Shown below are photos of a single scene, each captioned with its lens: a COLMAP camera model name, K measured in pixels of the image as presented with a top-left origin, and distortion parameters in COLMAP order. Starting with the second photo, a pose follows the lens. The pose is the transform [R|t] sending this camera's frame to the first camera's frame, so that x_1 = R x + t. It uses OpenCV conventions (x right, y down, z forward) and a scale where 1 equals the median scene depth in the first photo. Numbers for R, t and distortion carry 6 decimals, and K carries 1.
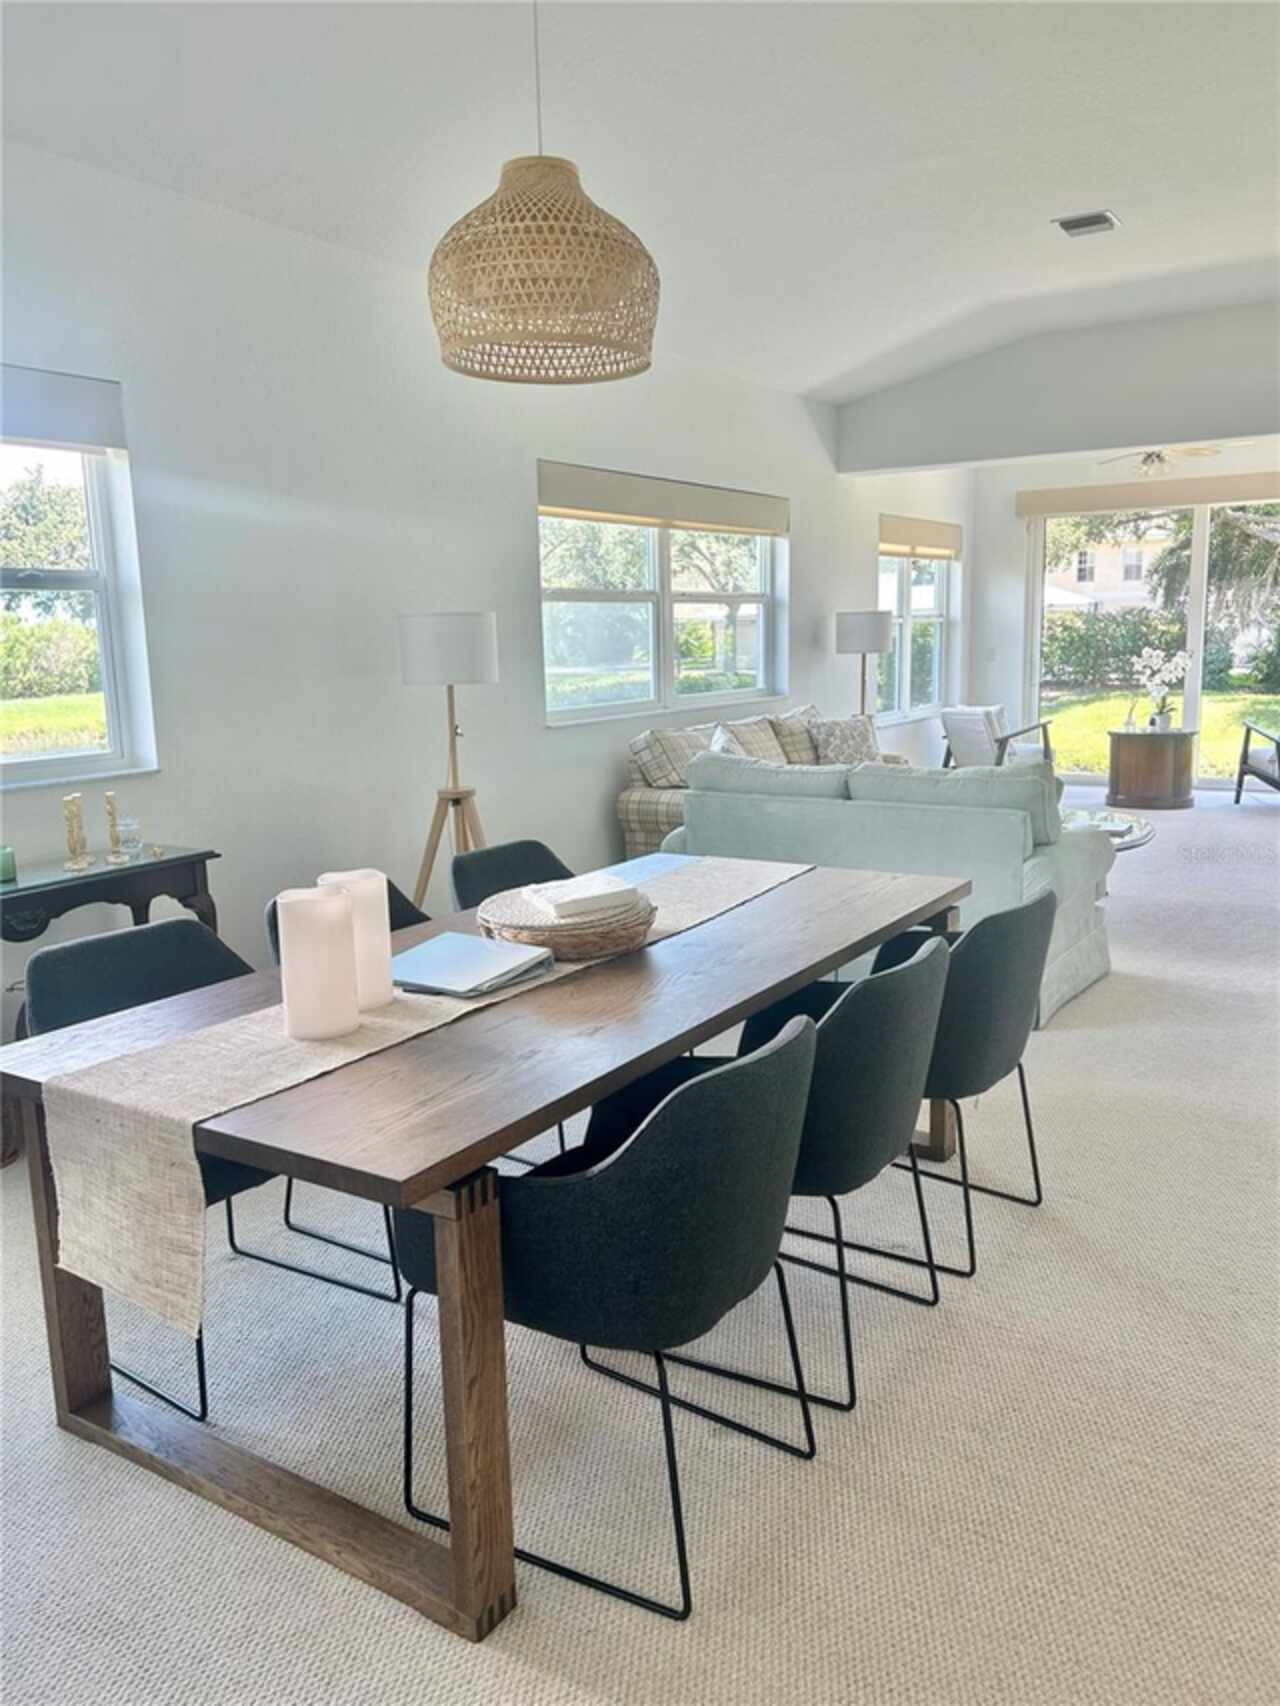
lens RADIAL K [[1278.2, 0, 640.0], [0, 1278.2, 853.0], [0, 0, 1]] dist [0.000854, 0.002142]
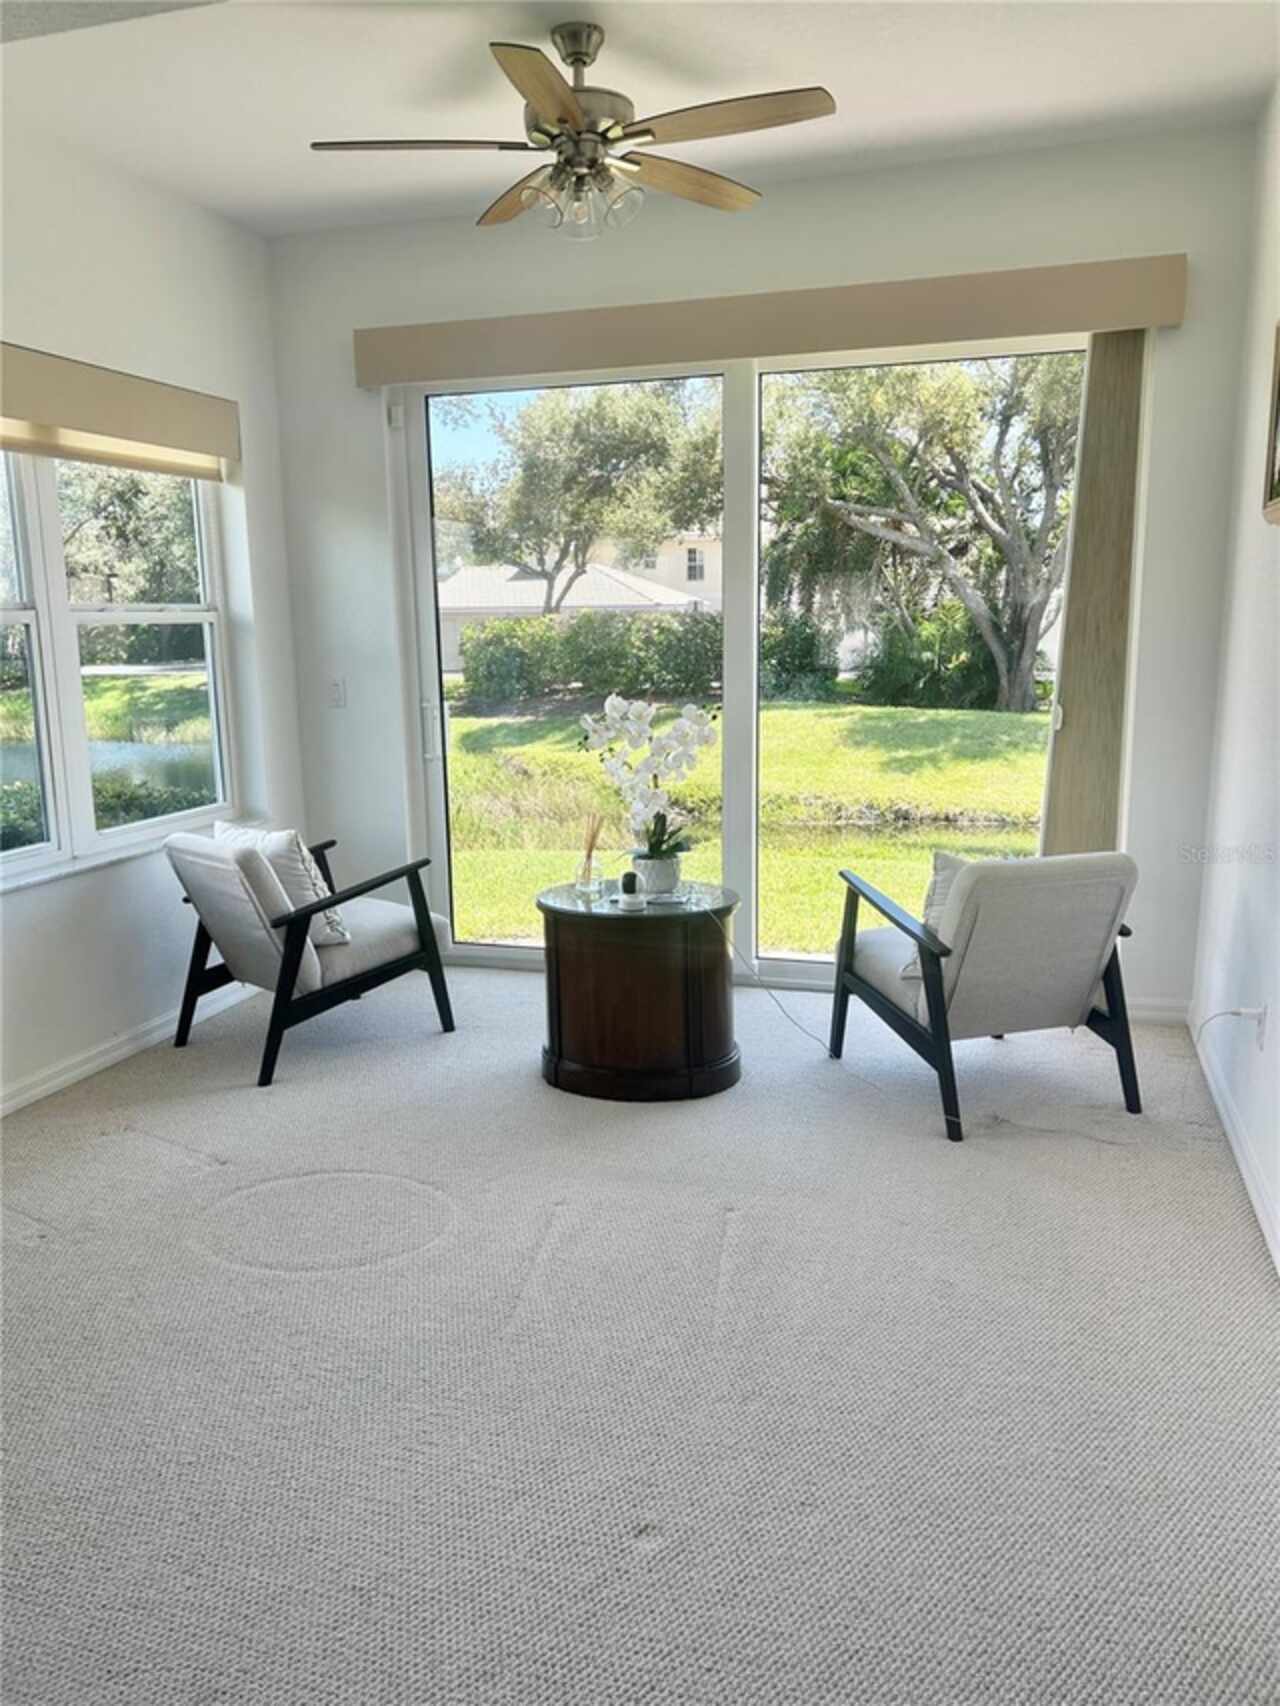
lens RADIAL K [[1302.3, 0, 640.0], [0, 1302.3, 853.0], [0, 0, 1]] dist [0.122027, 0.000698]
pose [[0.961596, -0.041996, 0.271236, 0.072308], [0.042877, 0.999077, 0.002680, -0.027663], [-0.271098, 0.009053, 0.962509, 0.149626]]
